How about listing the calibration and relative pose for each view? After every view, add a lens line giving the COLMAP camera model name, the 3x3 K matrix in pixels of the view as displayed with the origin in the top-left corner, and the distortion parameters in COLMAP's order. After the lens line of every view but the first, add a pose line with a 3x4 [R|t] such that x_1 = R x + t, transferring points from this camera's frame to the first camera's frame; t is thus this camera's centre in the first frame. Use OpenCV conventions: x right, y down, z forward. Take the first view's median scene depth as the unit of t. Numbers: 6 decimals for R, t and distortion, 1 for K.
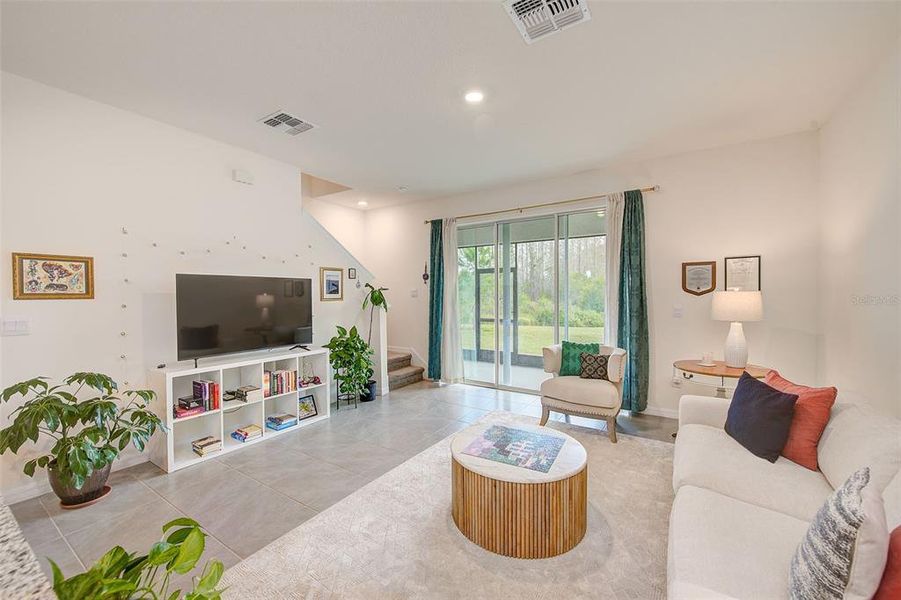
lens RADIAL K [[356.5, 0, 450.5], [0, 356.5, 300.0], [0, 0, 1]] dist [-0.001600, -0.000186]
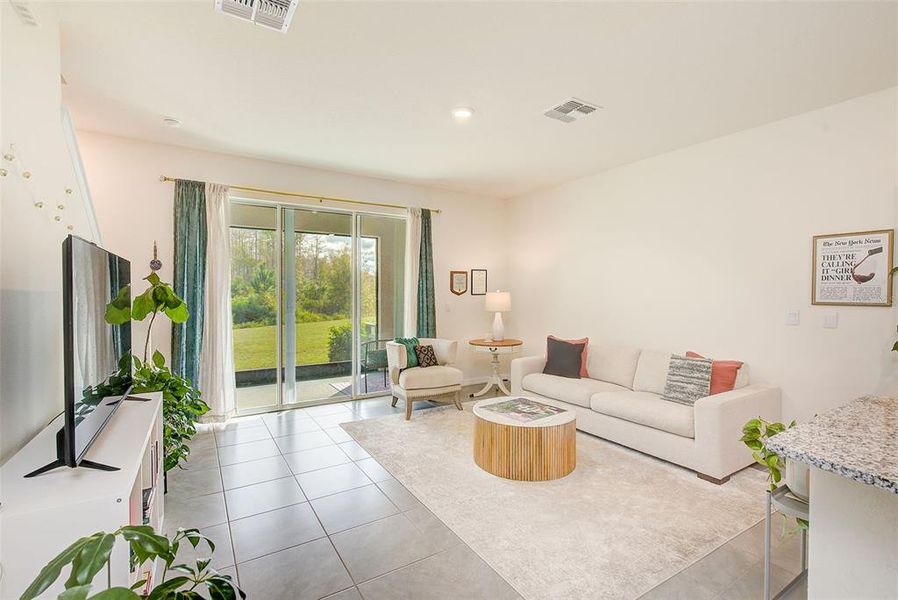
lens RADIAL K [[408.1, 0, 449.0], [0, 408.1, 300.0], [0, 0, 1]] dist [-0.011790, -0.000097]
pose [[0.427892, -0.007792, 0.903796, -0.741791], [0.011153, 0.999932, 0.003340, -0.000378], [-0.903761, 0.008651, 0.427950, 0.348493]]
